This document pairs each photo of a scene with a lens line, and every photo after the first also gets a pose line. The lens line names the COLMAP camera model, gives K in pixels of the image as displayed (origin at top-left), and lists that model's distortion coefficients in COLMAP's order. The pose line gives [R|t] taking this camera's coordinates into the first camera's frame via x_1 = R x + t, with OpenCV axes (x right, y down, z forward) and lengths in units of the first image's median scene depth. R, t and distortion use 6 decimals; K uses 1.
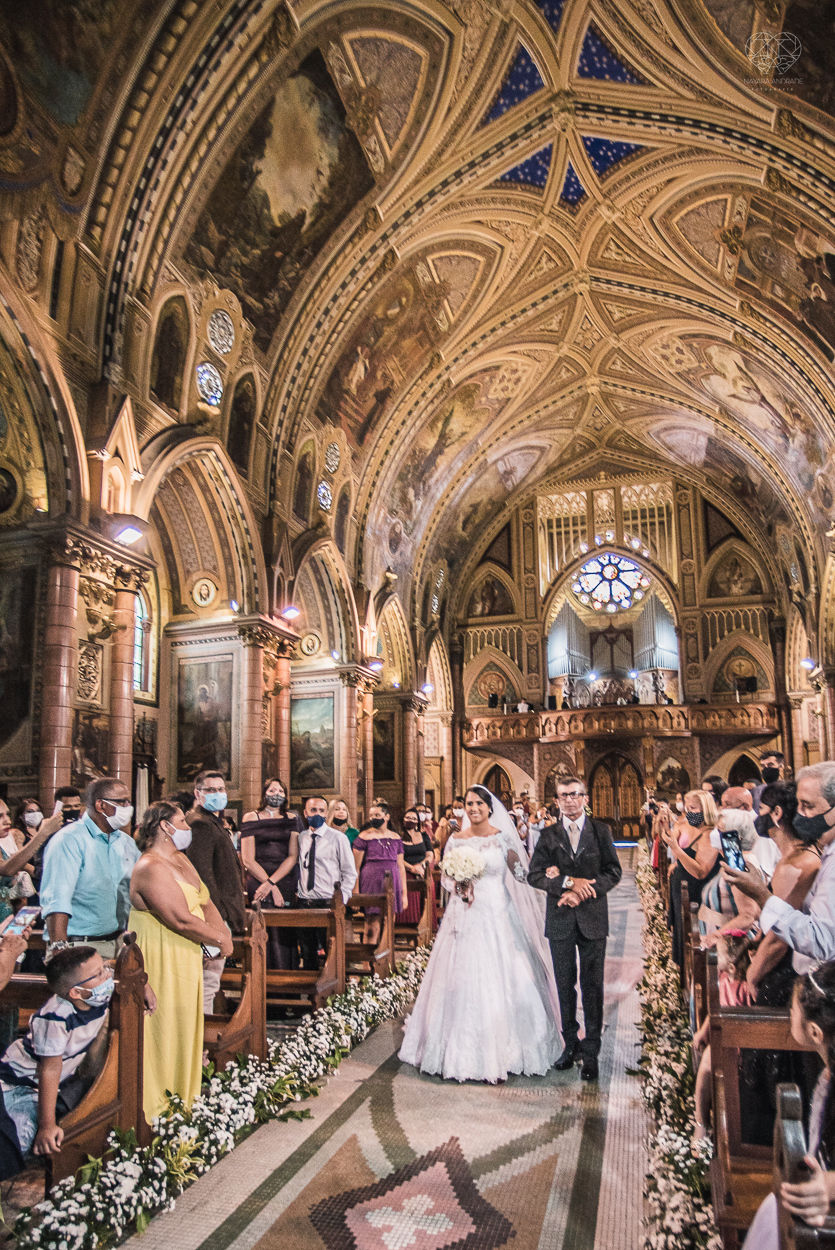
lens RADIAL K [[672.7, 0, 481.8], [0, 672.7, 738.3], [0, 0, 1]] dist [-0.062836, 0.032440]
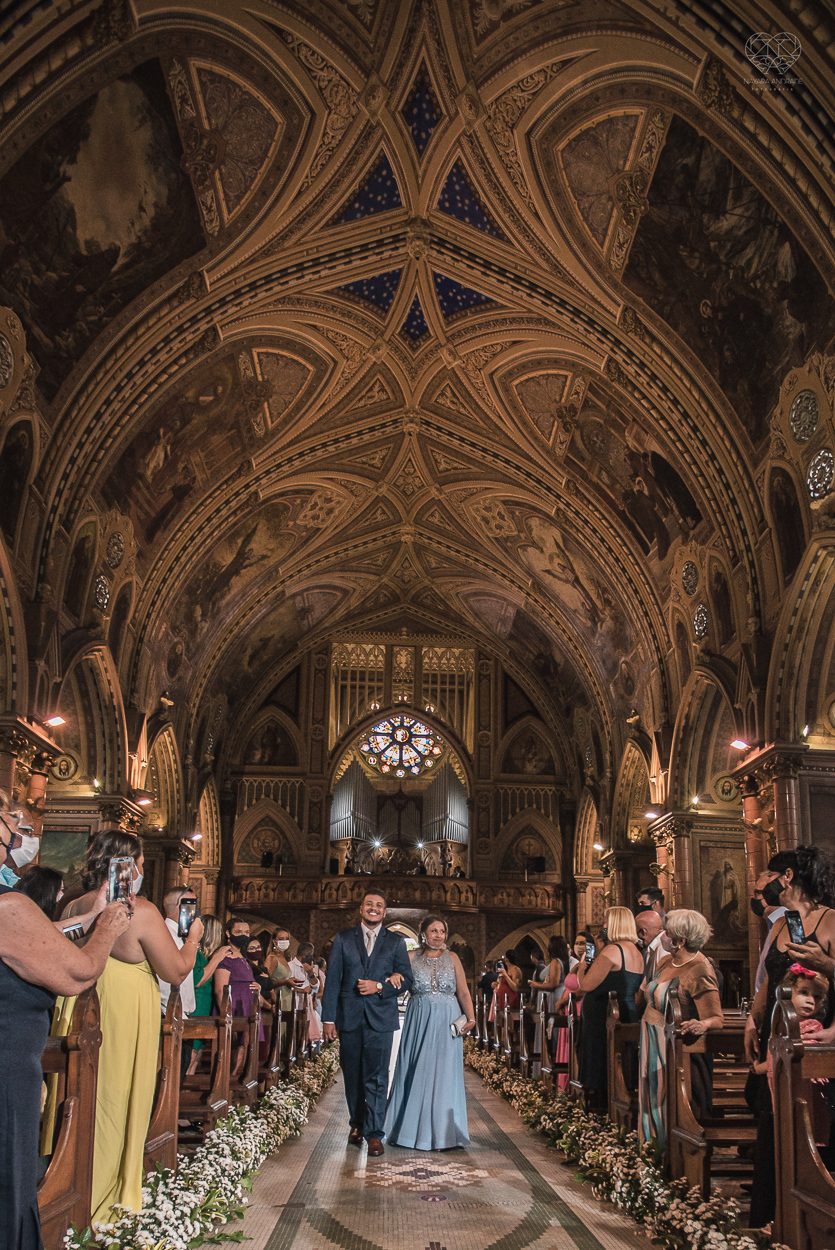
lens RADIAL K [[734.7, 0, 447.3], [0, 734.7, 893.8], [0, 0, 1]] dist [-0.053235, 0.031813]
pose [[0.953522, 0.072743, 0.292410, -0.050924], [-0.062078, 0.997029, -0.045602, 0.026378], [-0.294858, 0.025330, 0.955205, 0.006826]]
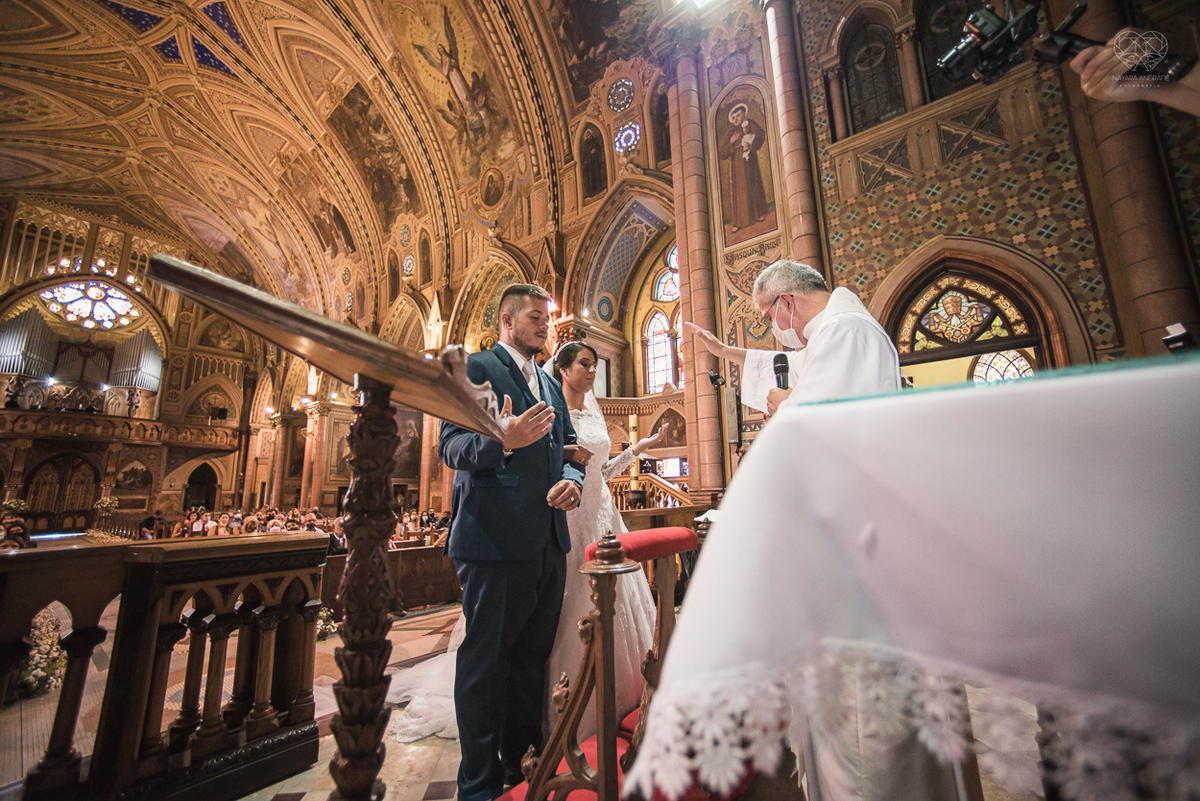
lens RADIAL K [[478.7, 0, 604.7], [0, 478.7, 402.7], [0, 0, 1]] dist [-0.060844, 0.025886]
pose [[0.430450, 0.179070, 0.884673, -0.160681], [-0.085035, 0.983809, -0.157761, -0.021309], [-0.898600, -0.007320, 0.438708, -0.213293]]
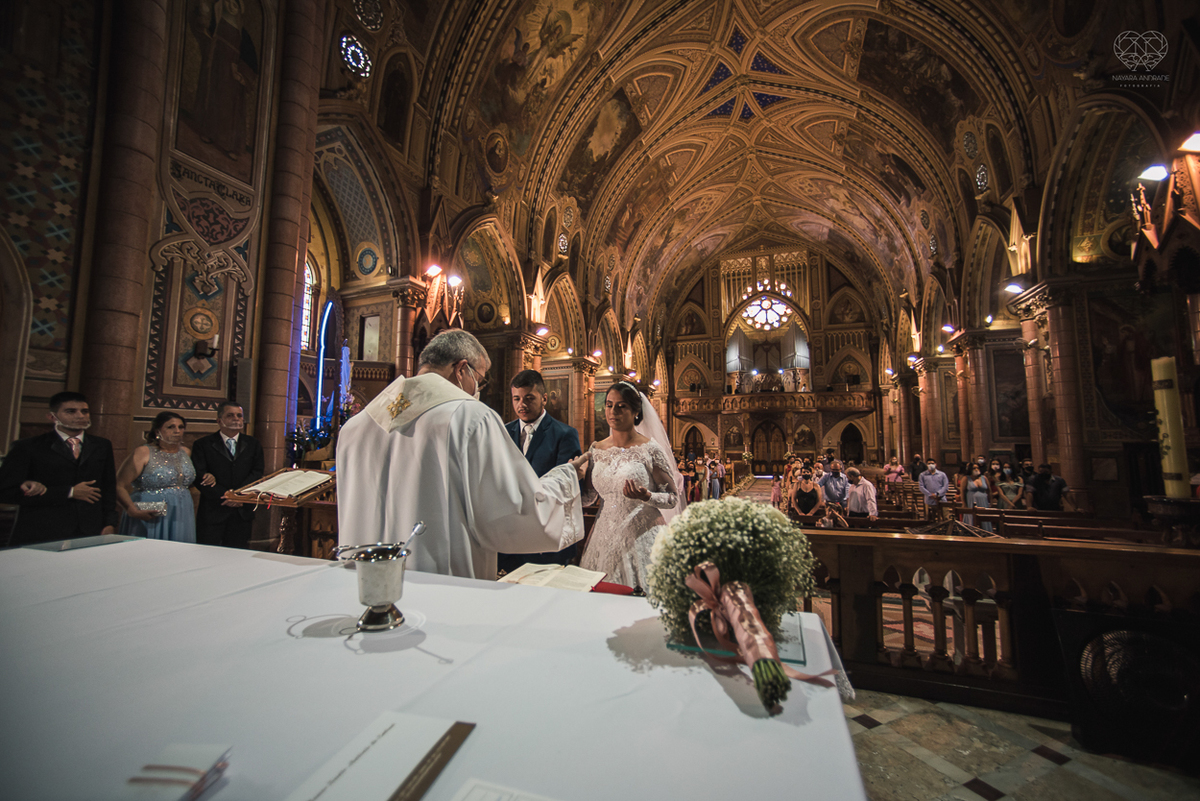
lens RADIAL K [[479.8, 0, 600.8], [0, 479.8, 402.1], [0, 0, 1]] dist [-0.067852, 0.031953]
pose [[0.989998, 0.008671, -0.140813, -0.057088], [-0.006928, 0.999893, 0.012865, -0.047482], [0.140910, -0.011761, 0.989953, -0.273006]]
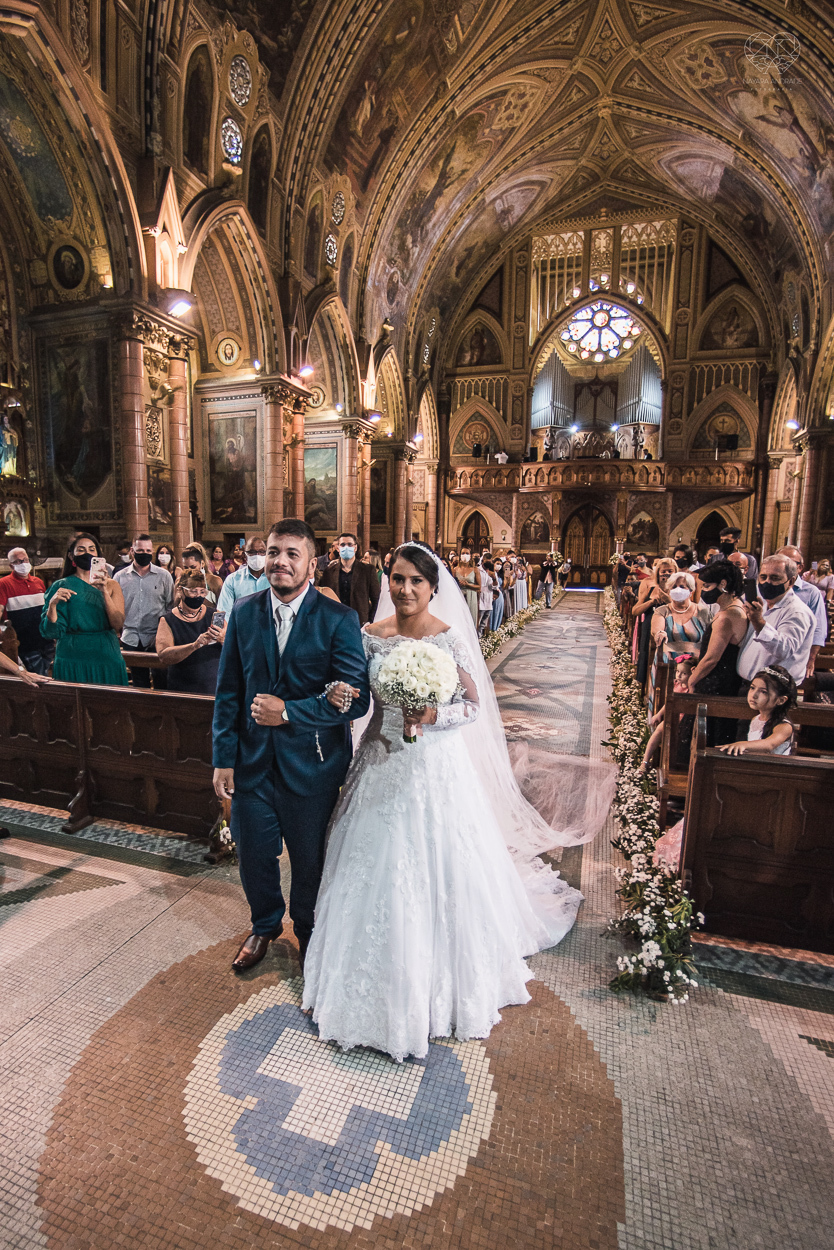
lens RADIAL K [[636.0, 0, 381.7], [0, 636.0, 640.2], [0, 0, 1]] dist [-0.066682, 0.034165]
pose [[0.993832, 0.048601, -0.099679, -0.026307], [-0.022555, 0.968648, 0.247413, -0.012880], [0.108579, -0.243639, 0.963769, -0.069009]]
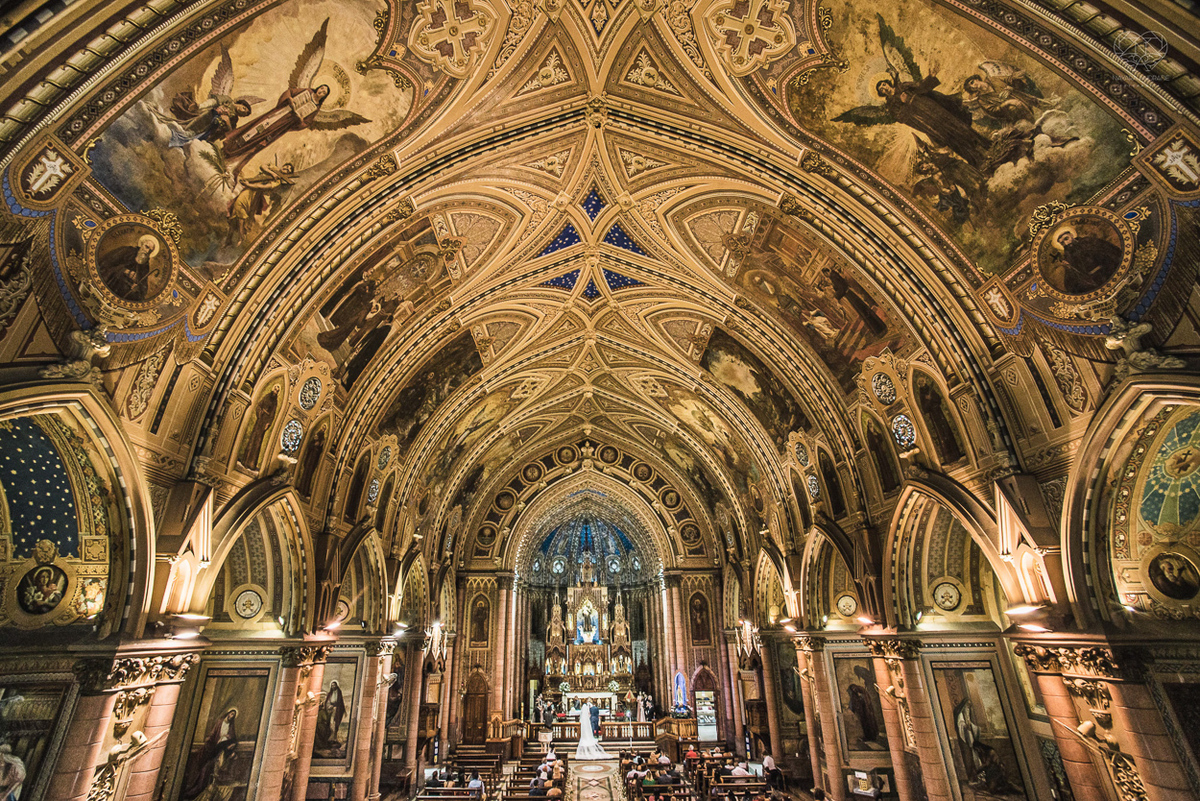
lens RADIAL K [[521.2, 0, 582.0], [0, 521.2, 419.6], [0, 0, 1]] dist [-0.069578, 0.033766]
pose [[0.973569, 0.095392, 0.207518, -0.068818], [-0.034420, 0.959505, -0.279582, -0.212335], [-0.225785, 0.265050, 0.937427, 0.029833]]
